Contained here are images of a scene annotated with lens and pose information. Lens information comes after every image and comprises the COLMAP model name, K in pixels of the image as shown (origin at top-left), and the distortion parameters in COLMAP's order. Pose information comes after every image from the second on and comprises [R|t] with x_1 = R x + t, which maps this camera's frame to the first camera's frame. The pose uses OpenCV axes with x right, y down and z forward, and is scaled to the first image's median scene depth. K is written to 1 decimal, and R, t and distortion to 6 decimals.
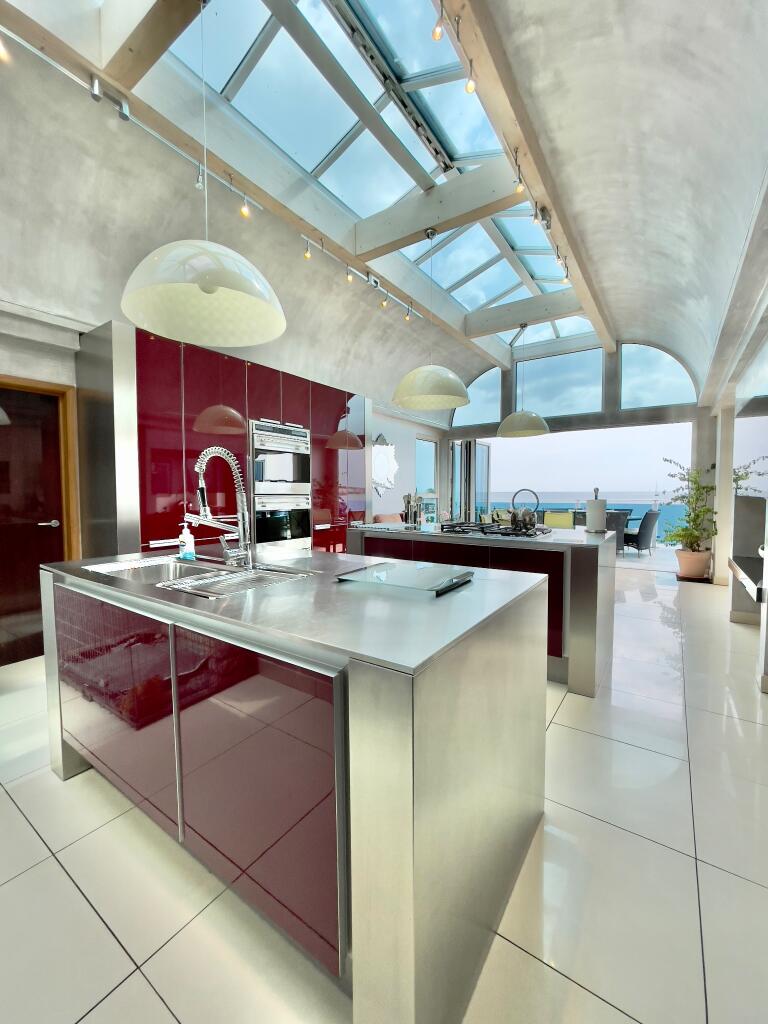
lens RADIAL K [[433.7, 0, 384.0], [0, 433.7, 512.0], [0, 0, 1]] dist [-0.000931, -0.000224]
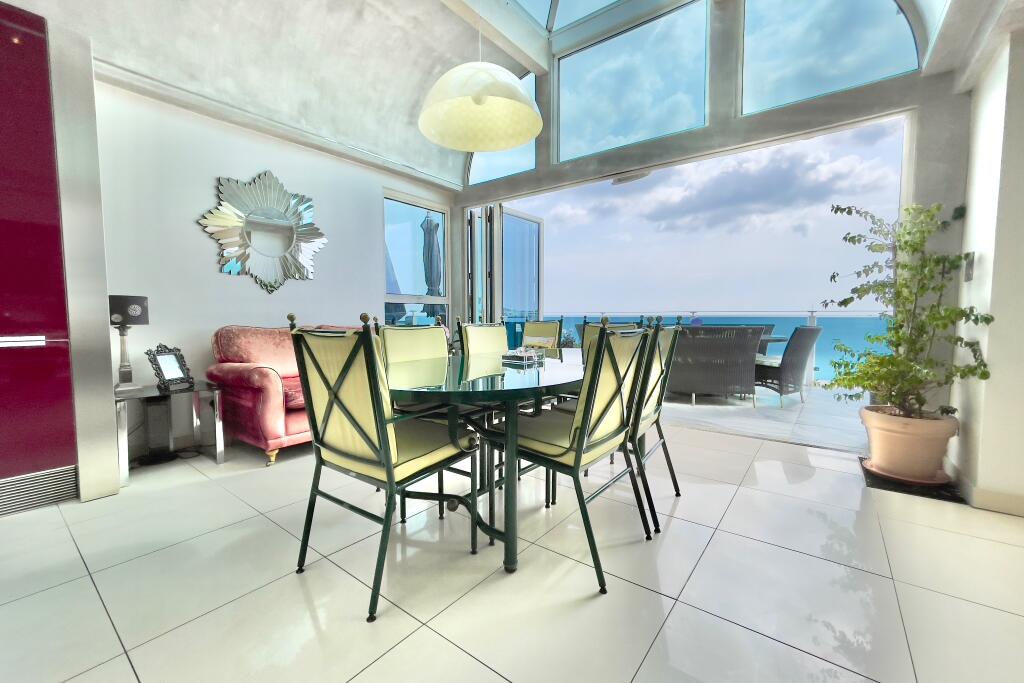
lens RADIAL K [[414.3, 0, 514.2], [0, 414.3, 337.3], [0, 0, 1]] dist [0.002595, 0.000697]
pose [[0.997945, 0.009269, -0.063395, 0.347679], [-0.008858, 0.999938, 0.006763, 0.016335], [0.063454, -0.006187, 0.997966, 0.556099]]
